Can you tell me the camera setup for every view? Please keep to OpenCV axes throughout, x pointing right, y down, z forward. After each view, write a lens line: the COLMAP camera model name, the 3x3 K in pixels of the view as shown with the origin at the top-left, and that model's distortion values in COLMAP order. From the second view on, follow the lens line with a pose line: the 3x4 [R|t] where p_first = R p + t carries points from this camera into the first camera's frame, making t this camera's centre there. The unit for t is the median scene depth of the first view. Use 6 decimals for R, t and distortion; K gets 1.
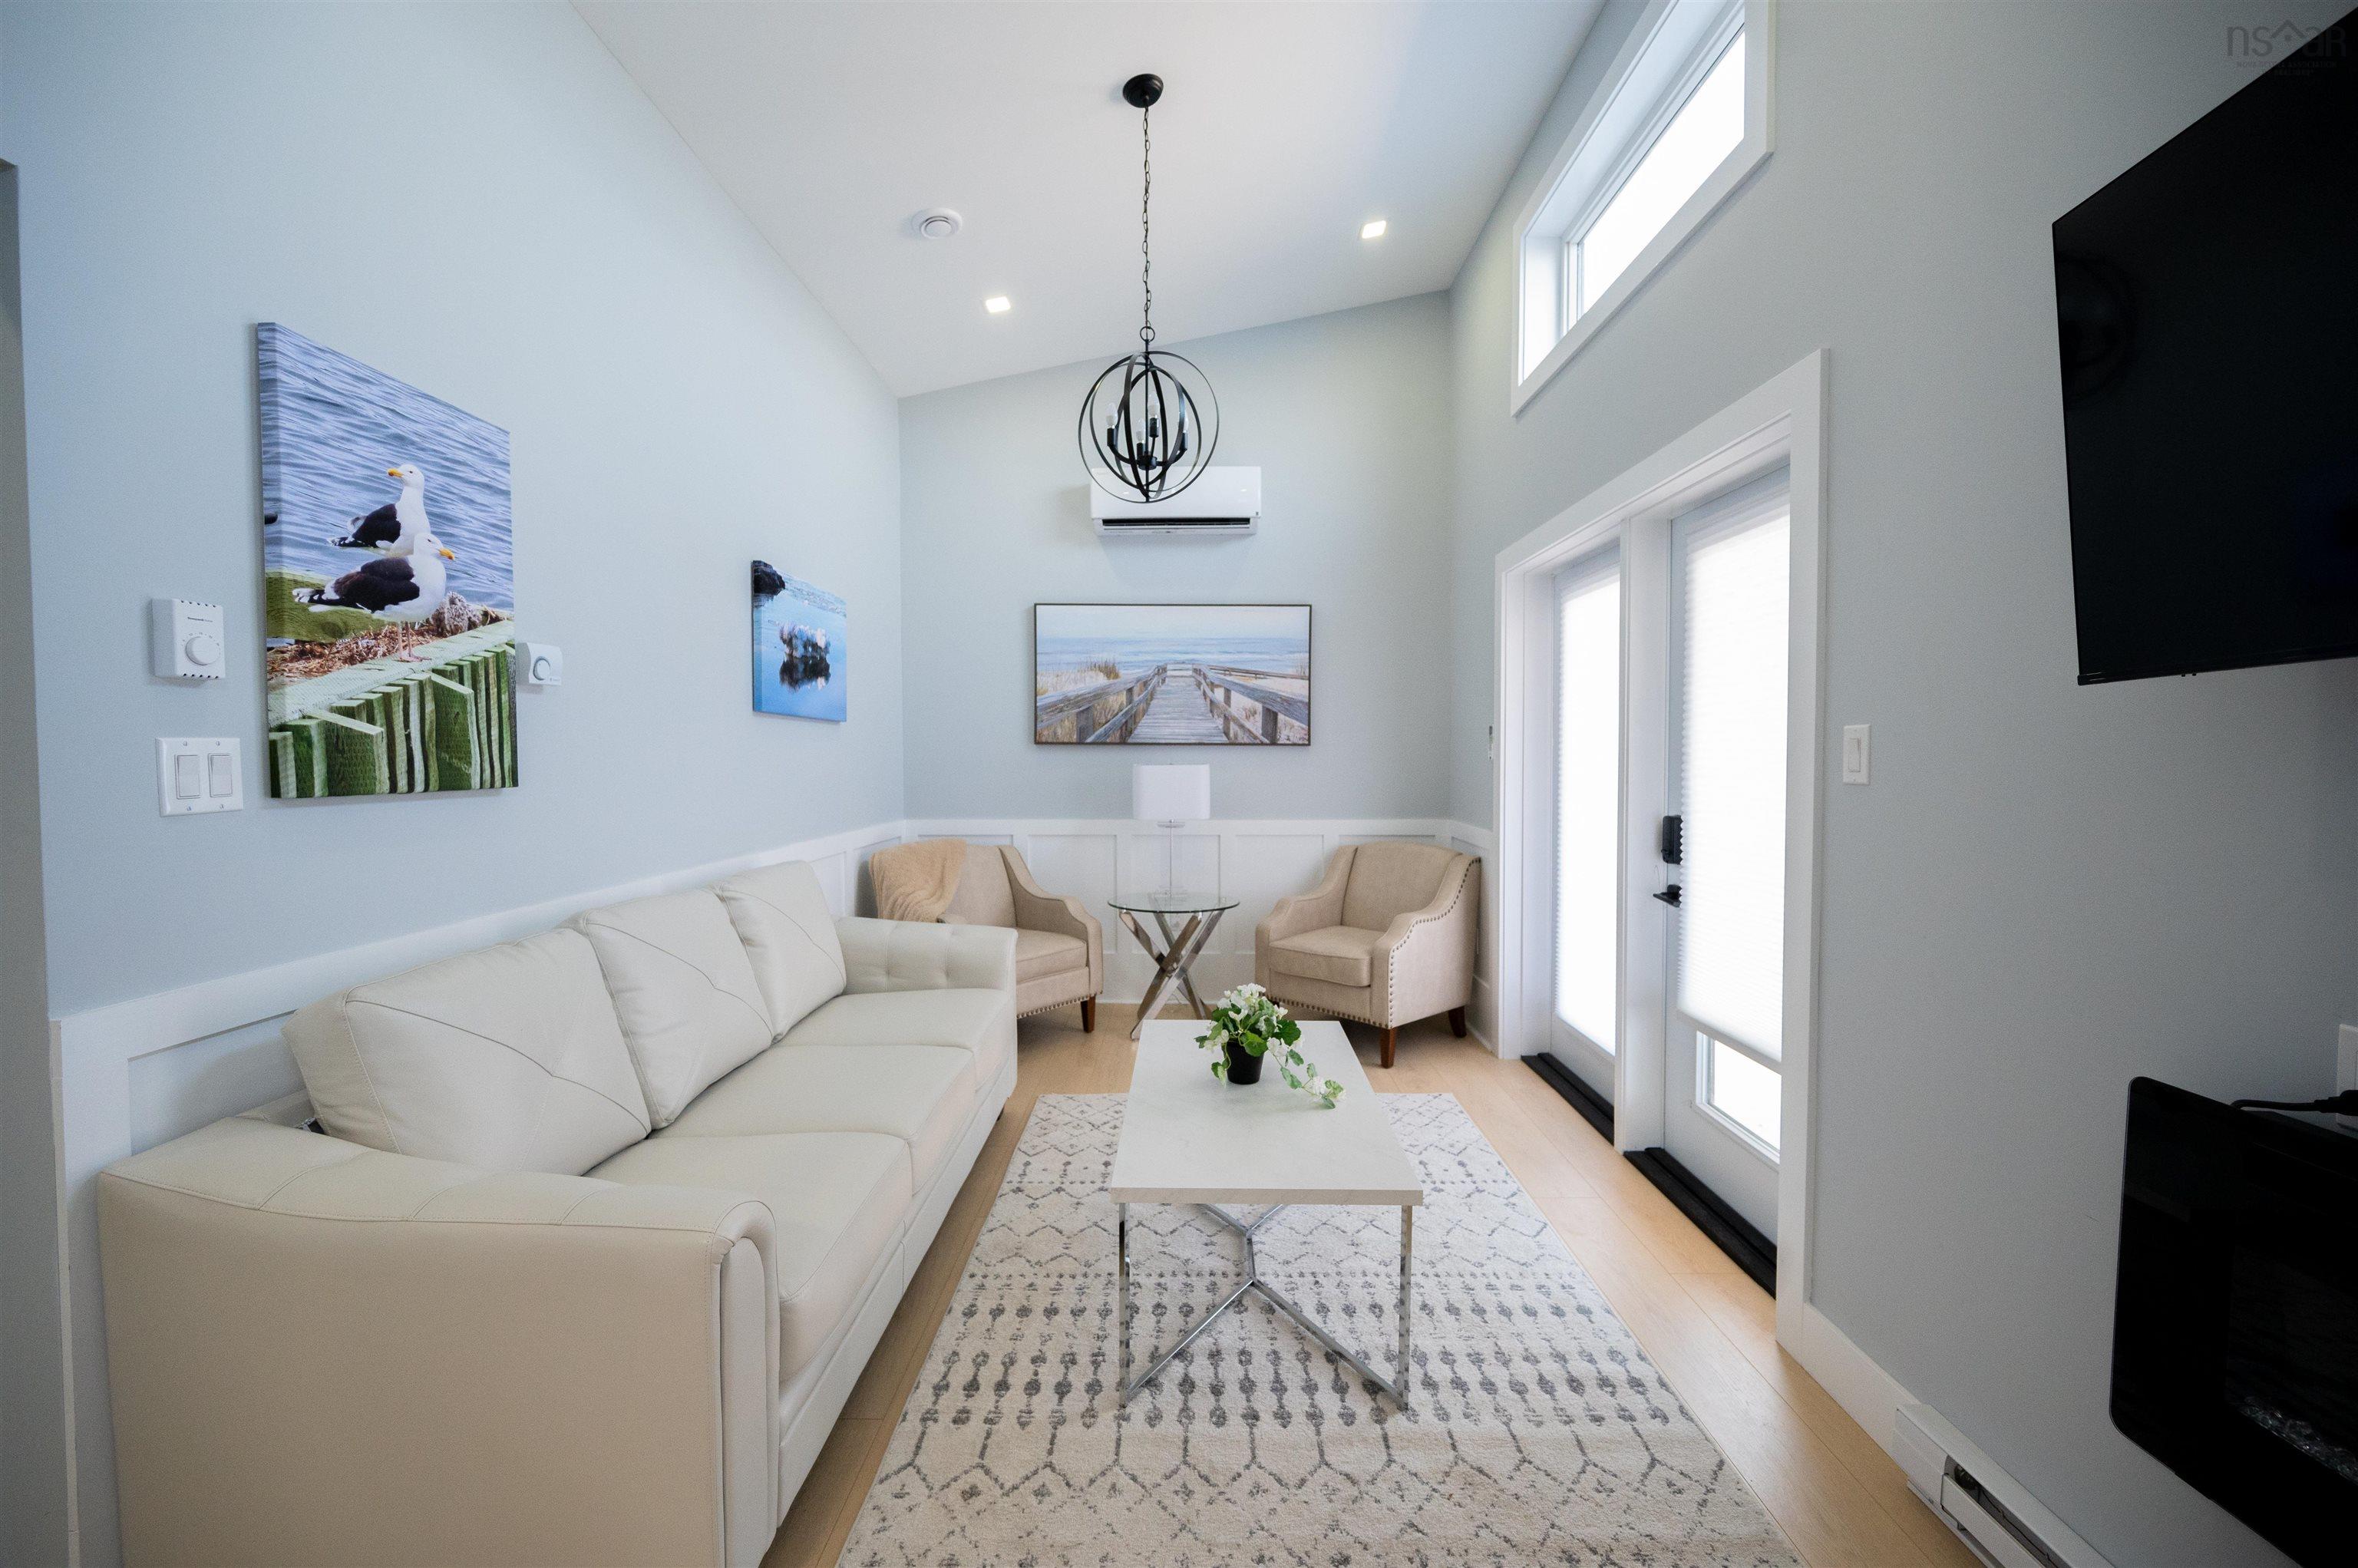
lens RADIAL K [[917.5, 0, 1179.0], [0, 917.5, 784.0], [0, 0, 1]] dist [-0.000776, -0.000370]
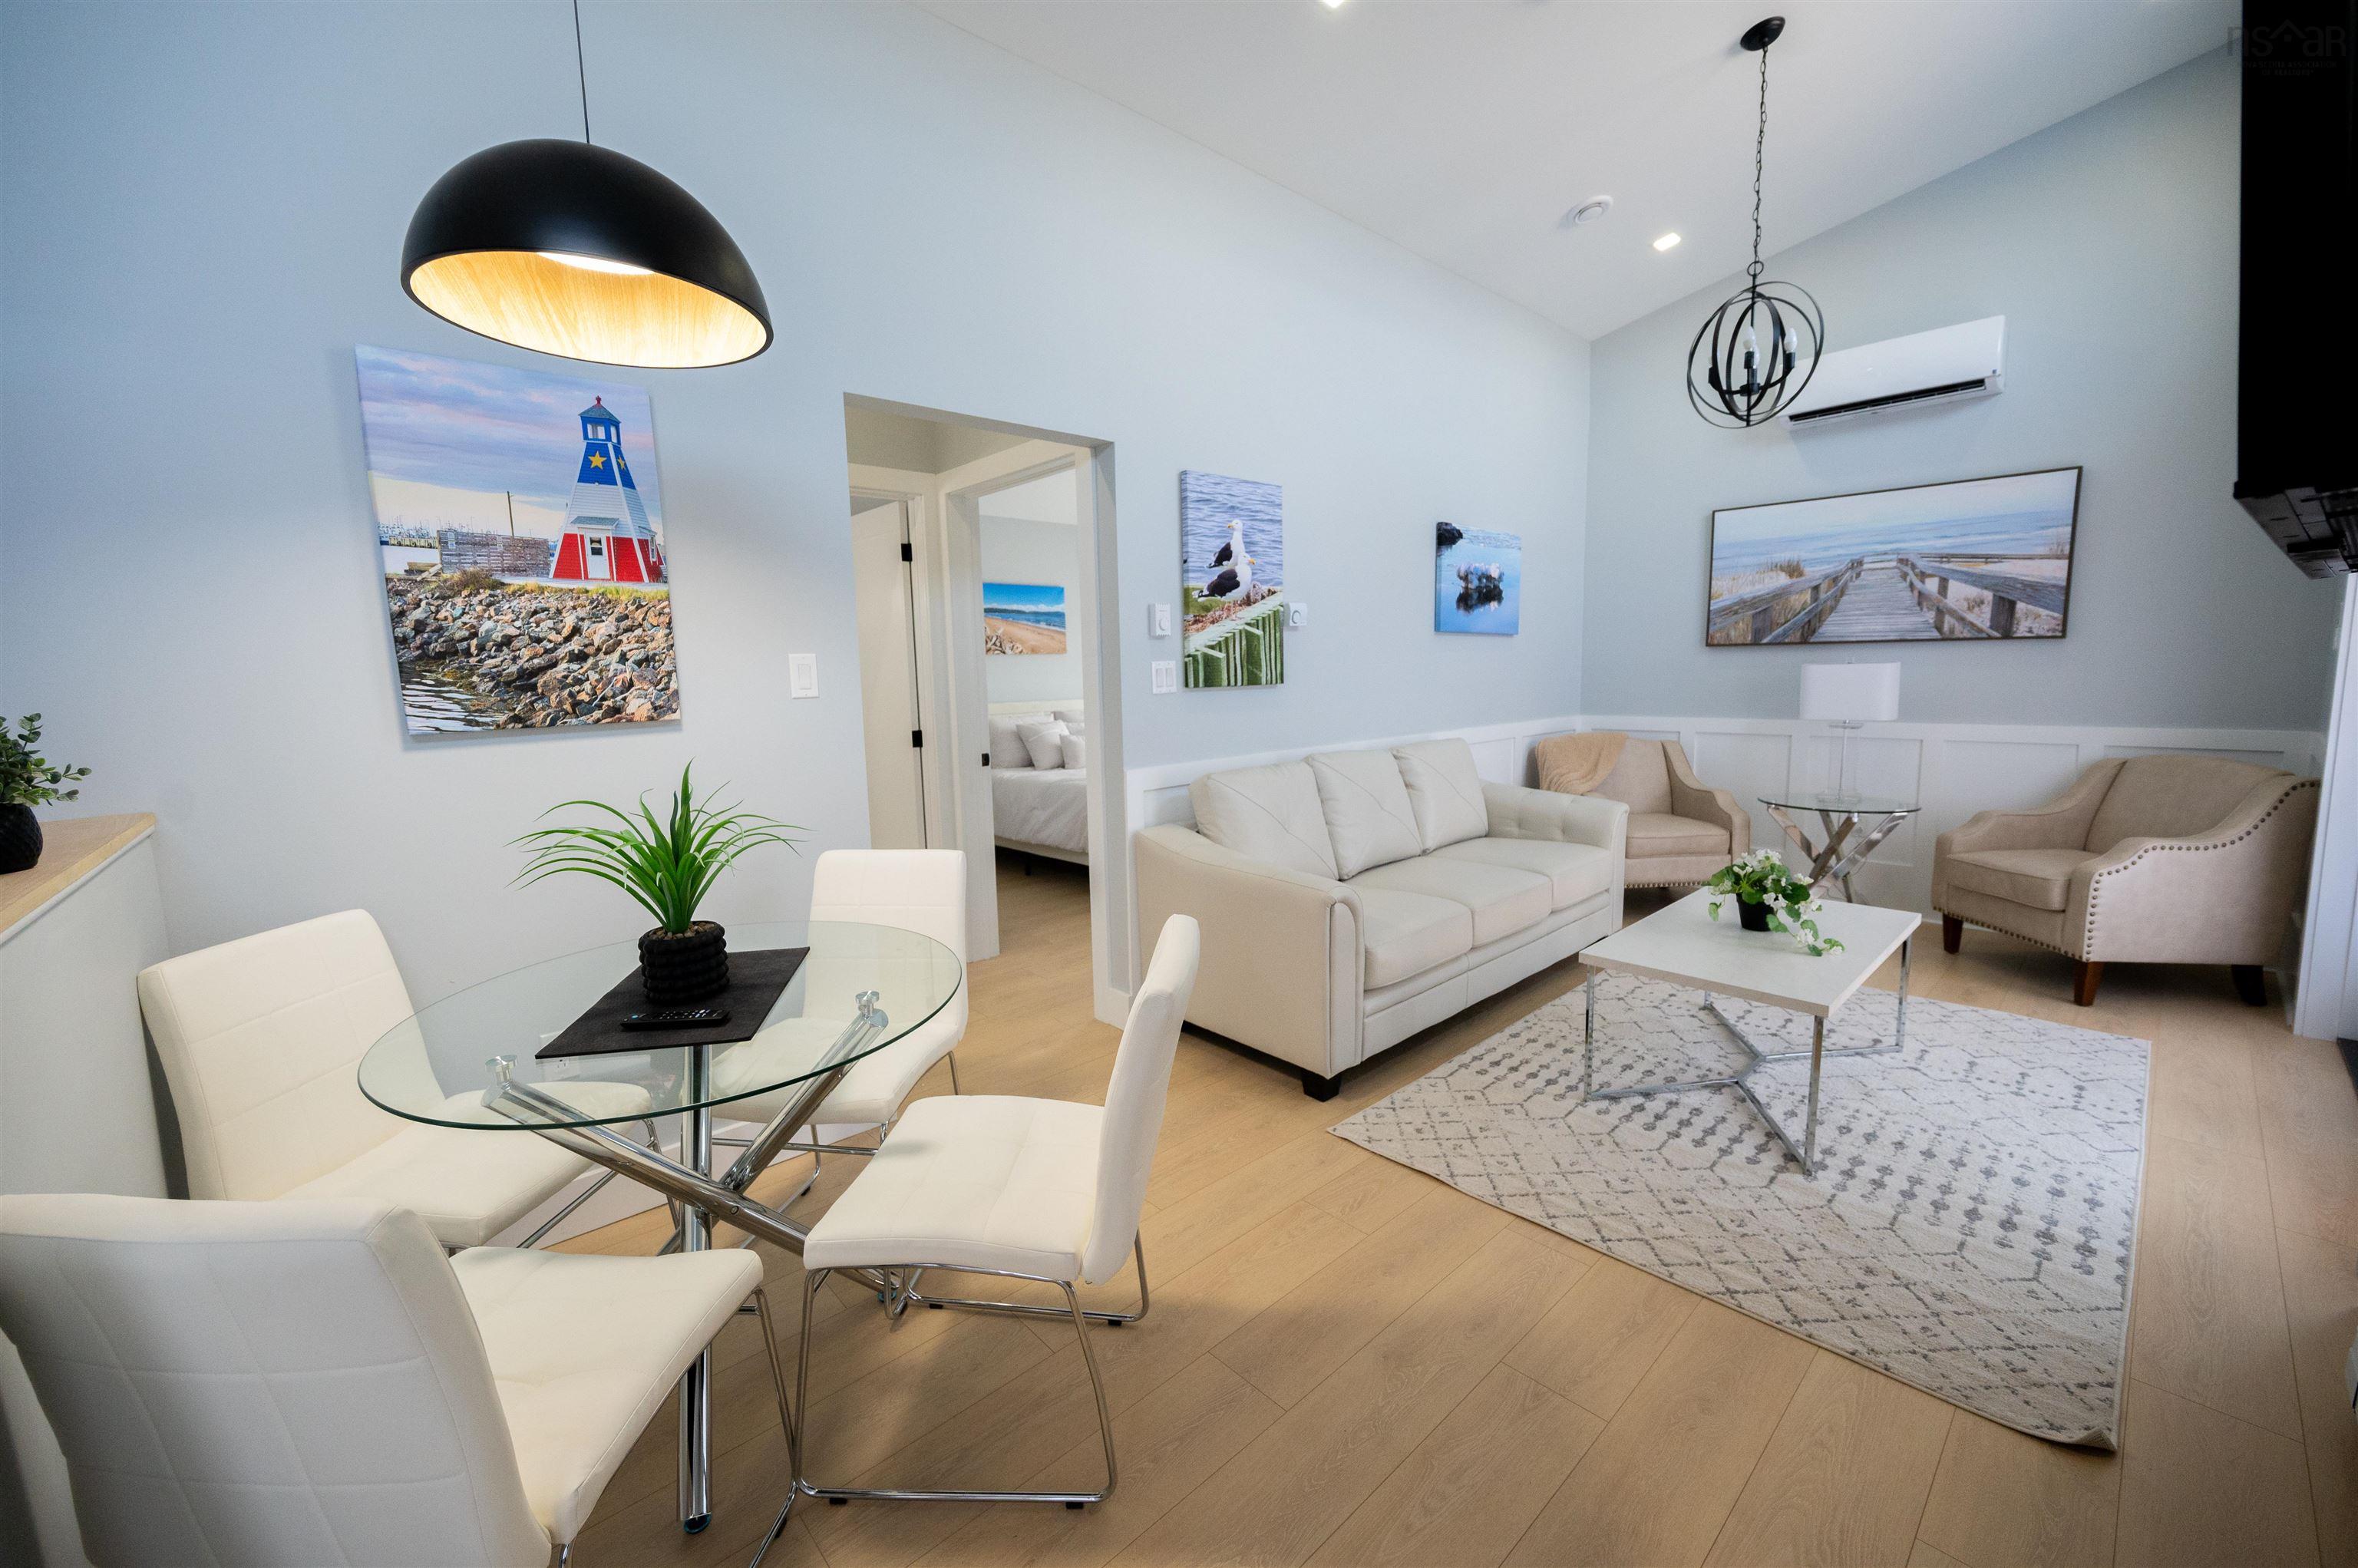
lens RADIAL K [[917.5, 0, 1179.0], [0, 917.5, 784.0], [0, 0, 1]] dist [-0.000776, -0.000370]
pose [[0.687266, 0.076220, -0.722396, 0.350178], [-0.001108, 0.994589, 0.103885, 0.008975], [0.726405, -0.070596, 0.683632, -0.308756]]
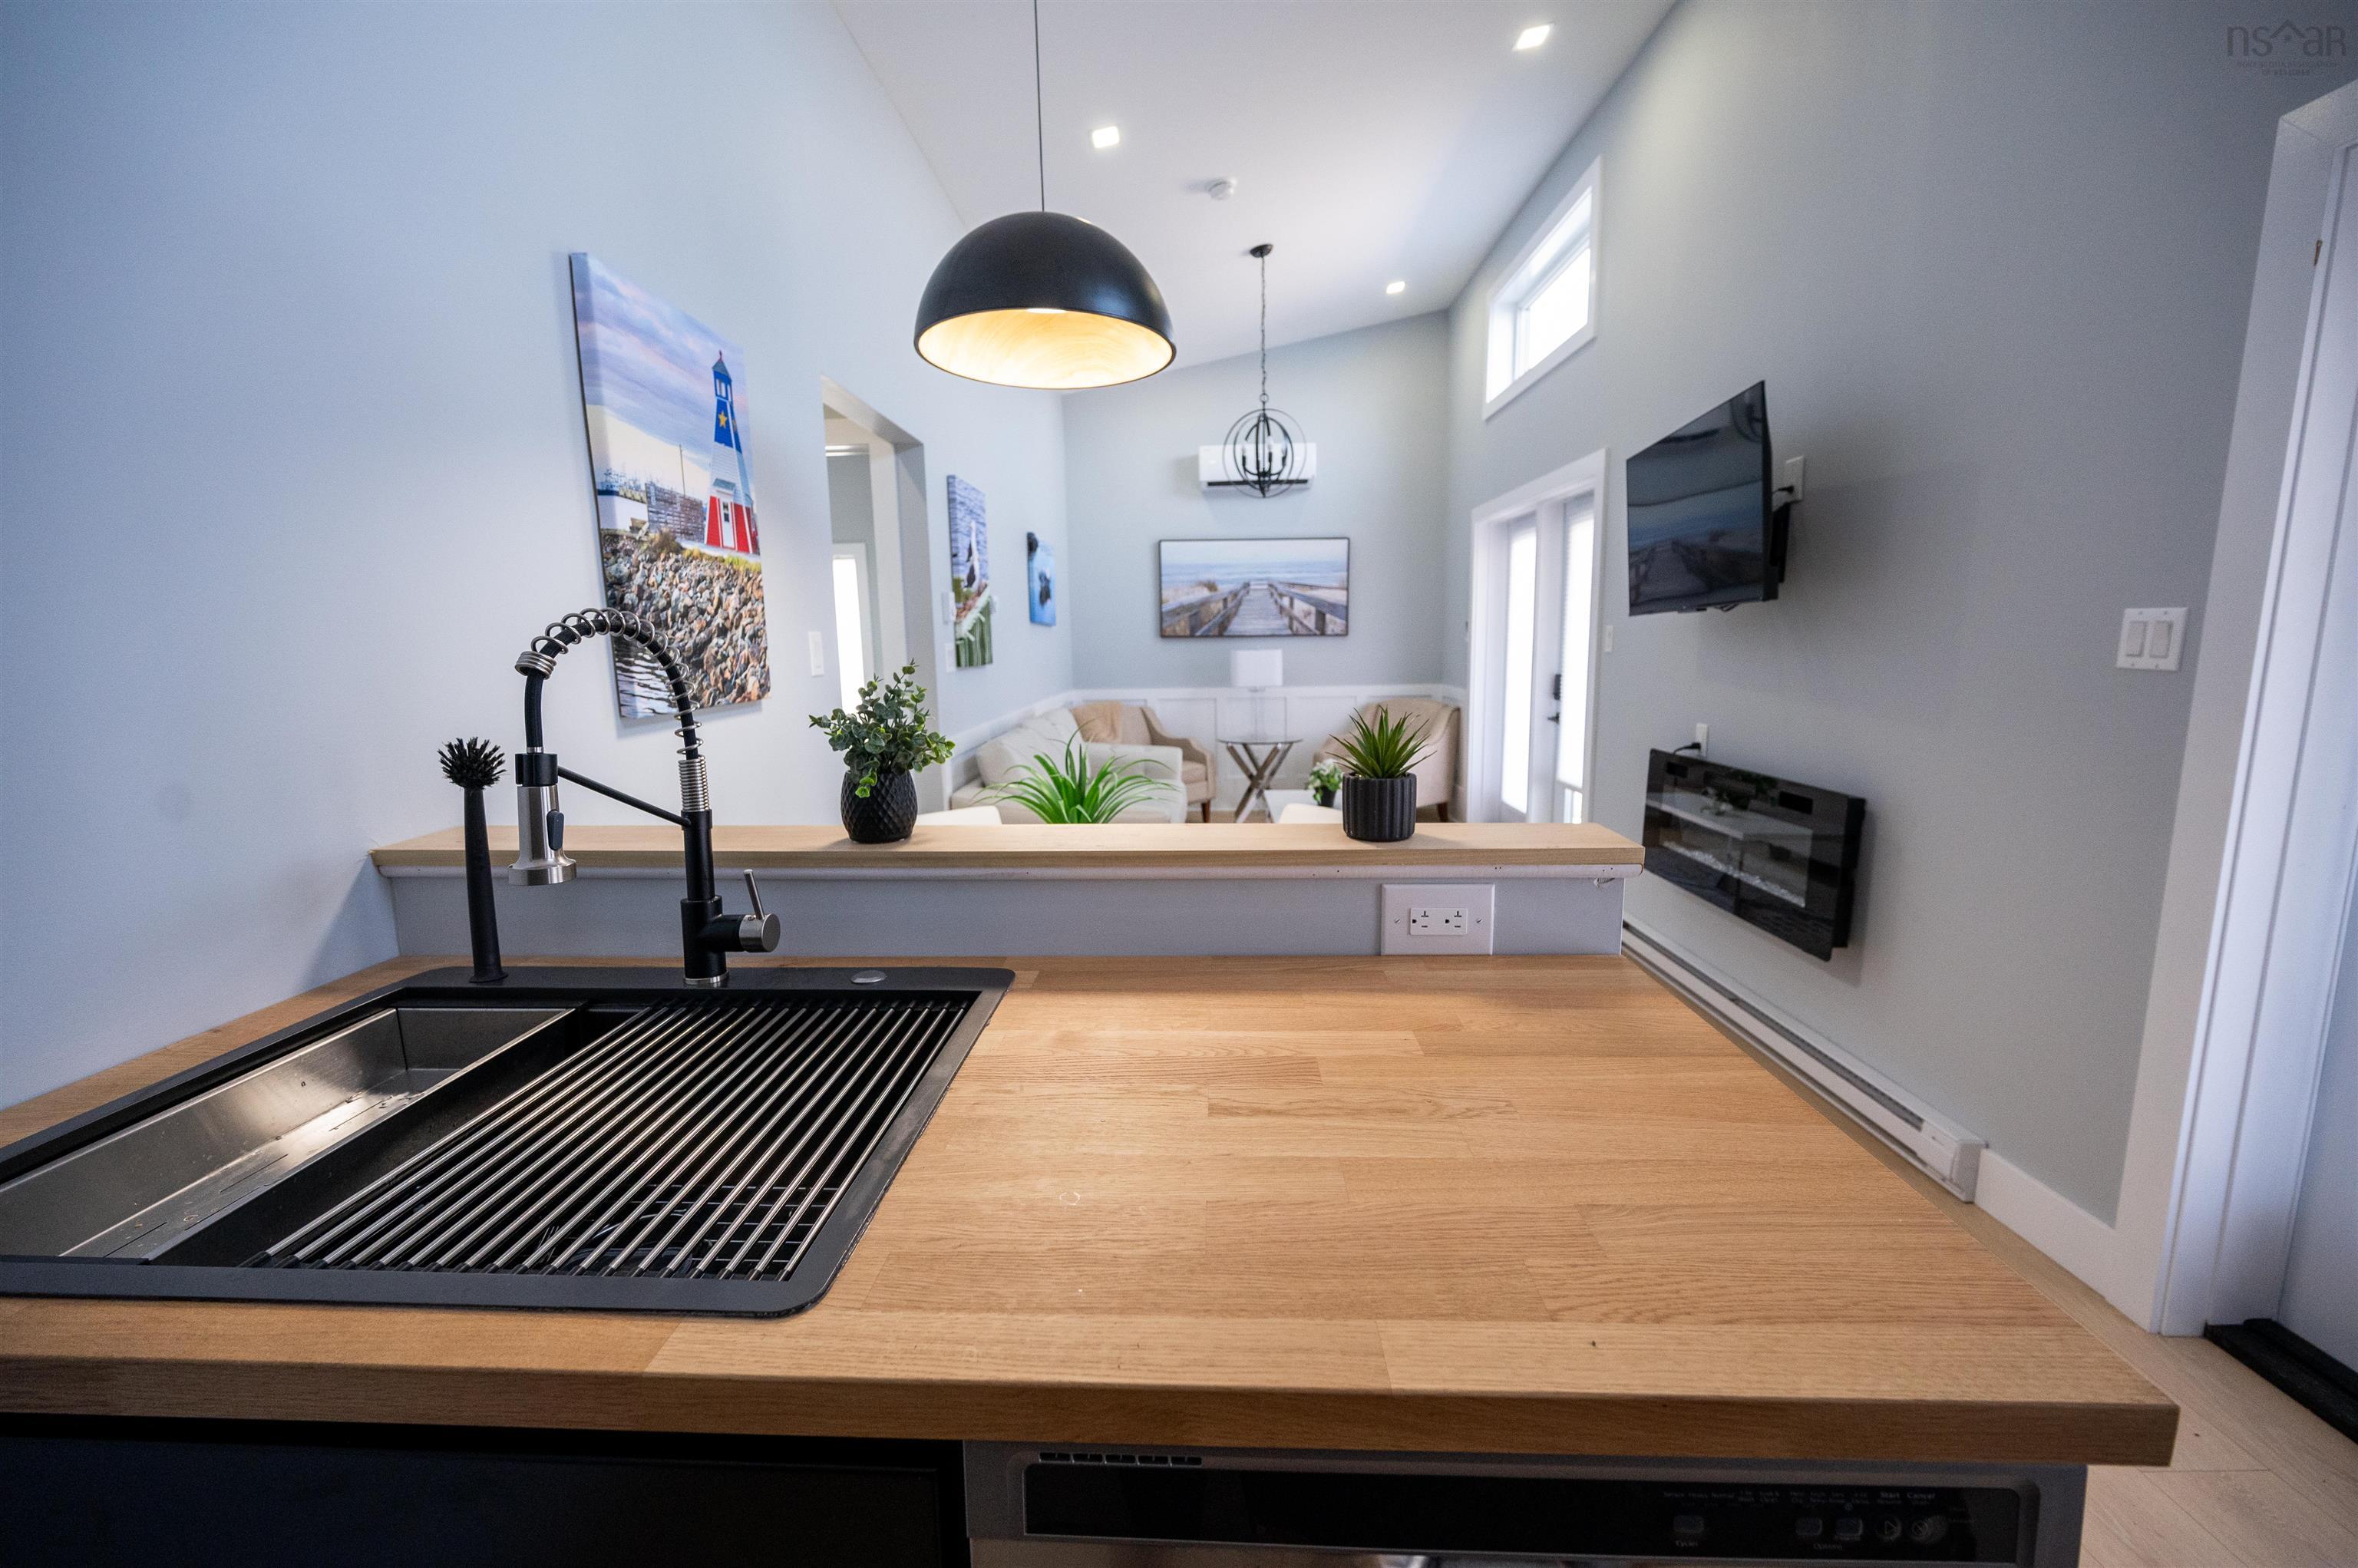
lens RADIAL K [[911.2, 0, 1179.0], [0, 911.2, 784.0], [0, 0, 1]] dist [-0.000521, -0.000069]
pose [[0.999790, -0.014323, -0.014672, -0.190718], [0.016012, 0.992360, 0.122331, 0.020183], [0.012807, -0.122540, 0.992381, -0.844891]]
